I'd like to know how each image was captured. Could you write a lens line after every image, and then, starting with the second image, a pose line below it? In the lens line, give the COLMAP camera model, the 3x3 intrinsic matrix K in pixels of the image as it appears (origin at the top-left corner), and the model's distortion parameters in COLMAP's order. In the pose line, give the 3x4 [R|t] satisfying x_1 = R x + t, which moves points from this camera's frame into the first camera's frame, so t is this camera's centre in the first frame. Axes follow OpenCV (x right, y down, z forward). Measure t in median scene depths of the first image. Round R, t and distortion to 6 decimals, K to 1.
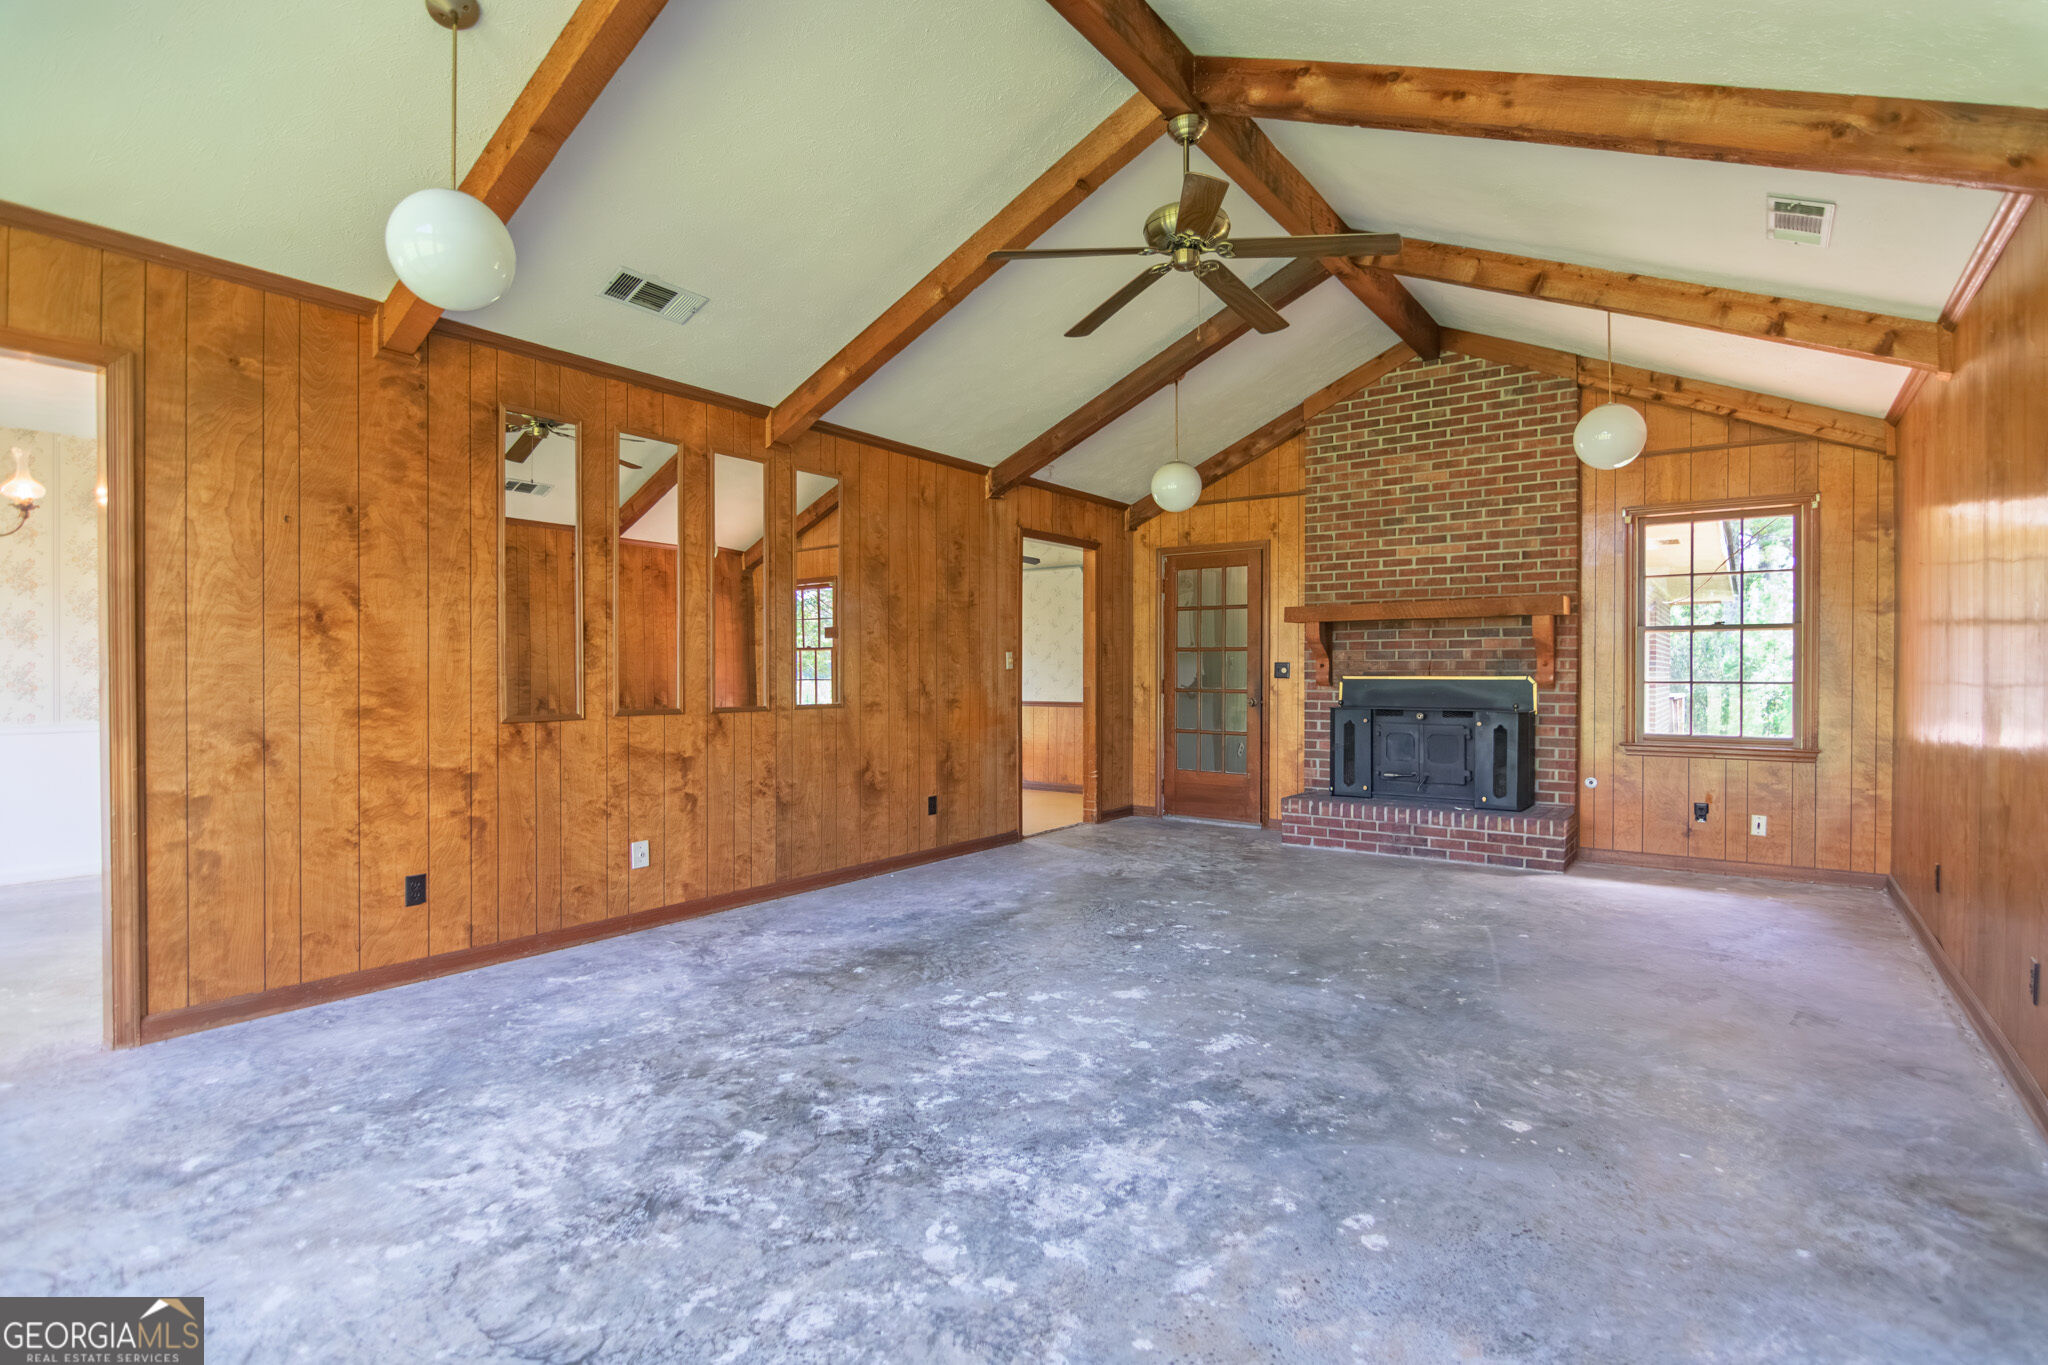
lens RADIAL K [[971.1, 0, 1079.2], [0, 971.1, 676.0], [0, 0, 1]] dist [-0.003111, -0.005111]
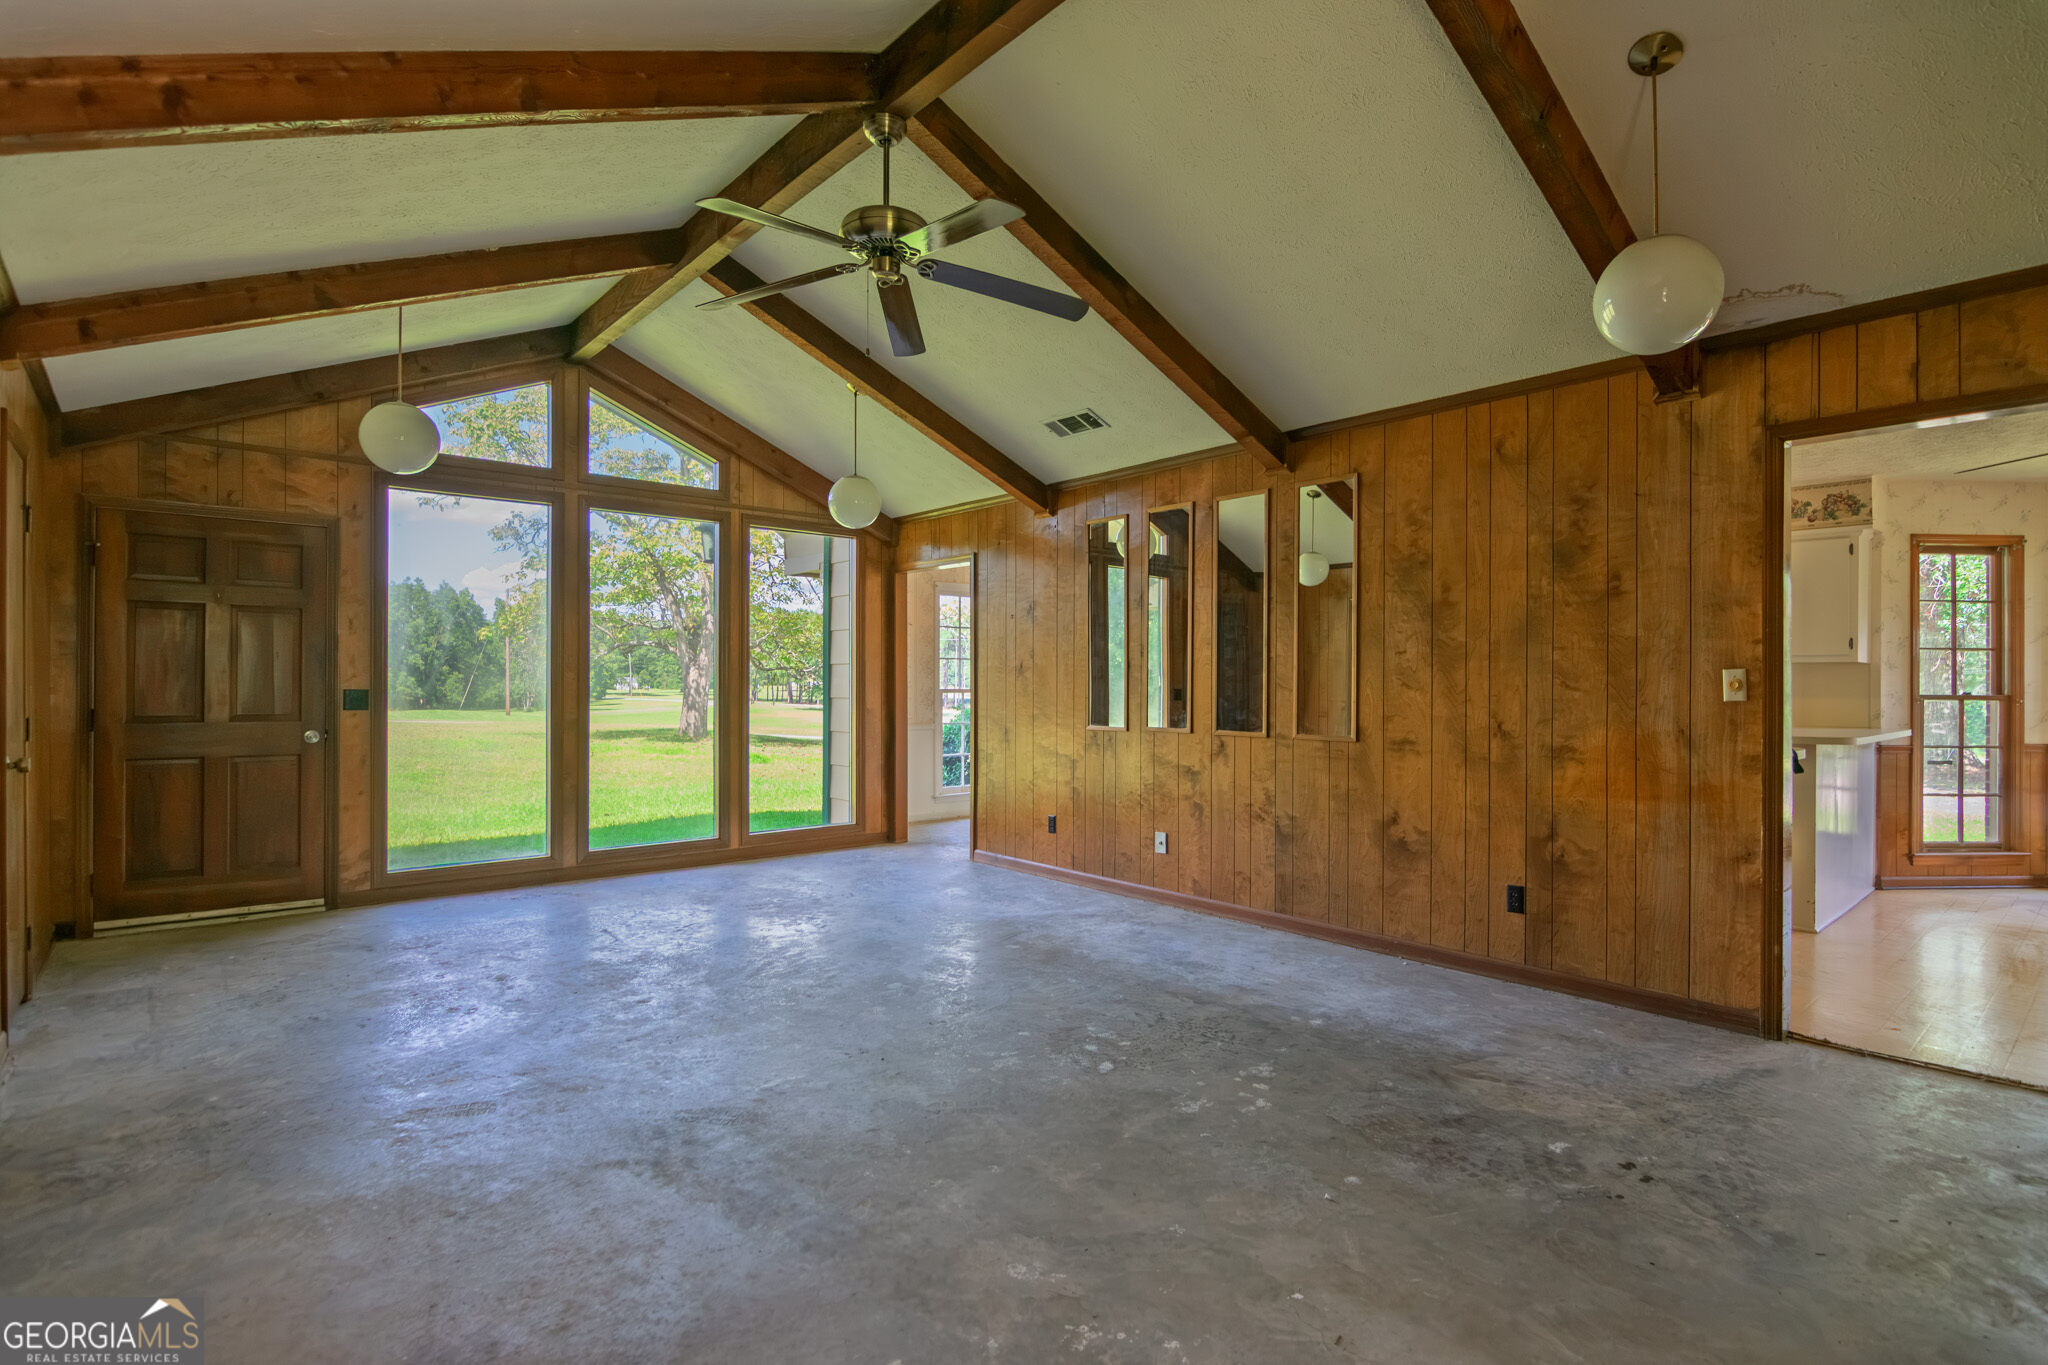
lens RADIAL K [[1025.7, 0, 1024.0], [0, 1025.7, 682.5], [0, 0, 1]] dist [-0.005013, -0.000336]
pose [[-0.267435, -0.001115, -0.963575, 0.896913], [-0.007162, 0.999974, 0.000831, -0.023994], [0.963549, 0.007123, -0.267436, 1.213686]]
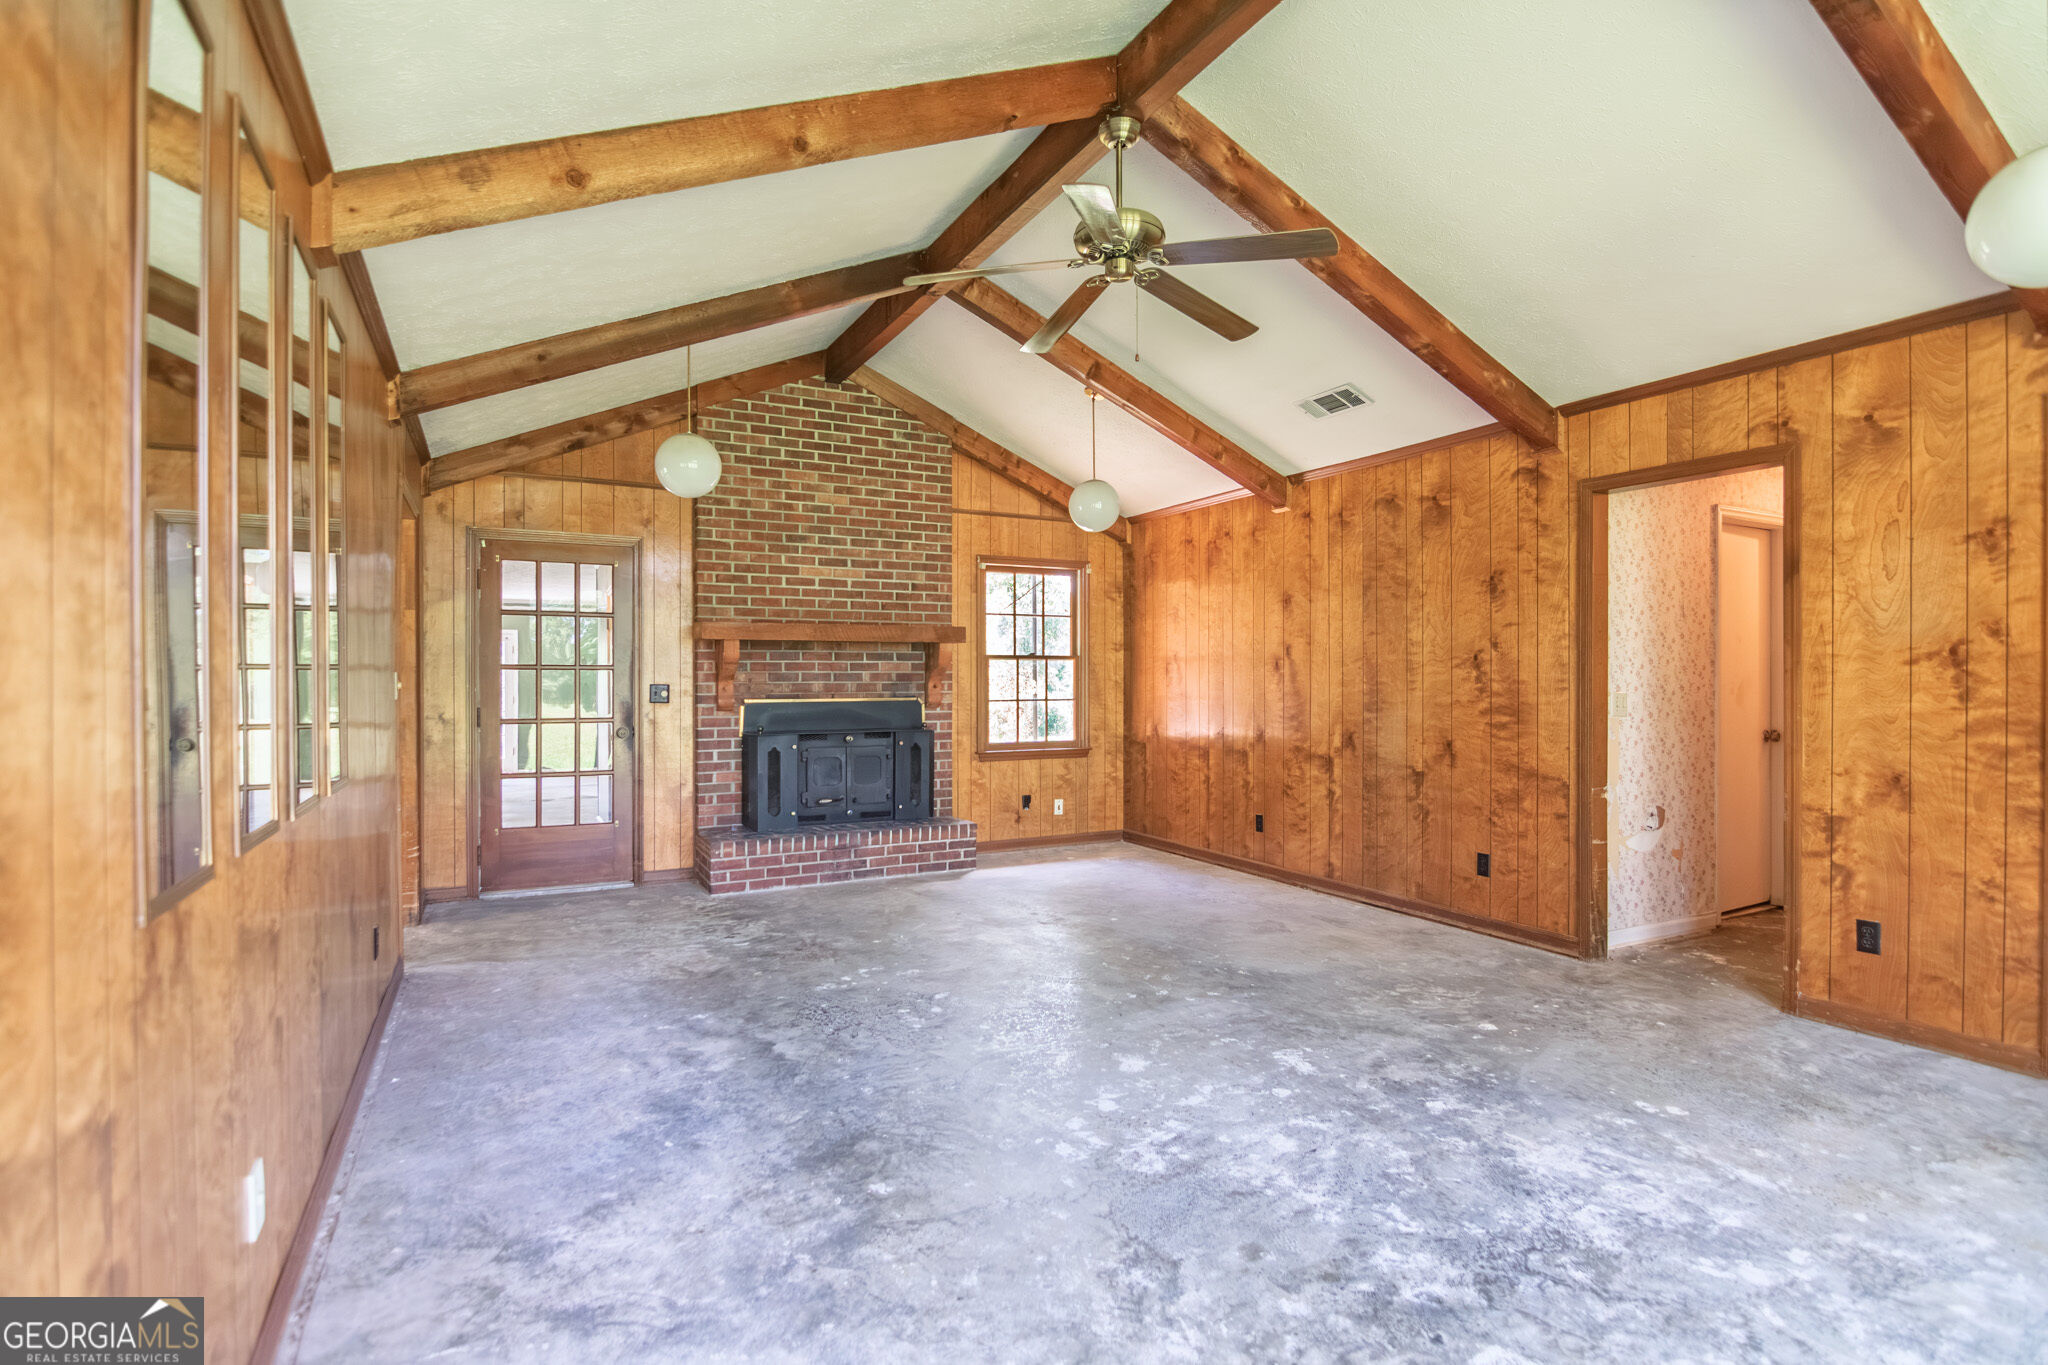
lens RADIAL K [[968.5, 0, 1024.0], [0, 968.5, 682.5], [0, 0, 1]] dist [-0.003507, -0.005393]
pose [[0.476438, -0.004508, 0.879196, -0.662903], [0.006184, 0.999979, 0.001776, -0.026528], [-0.879186, 0.004590, 0.476456, 0.551426]]
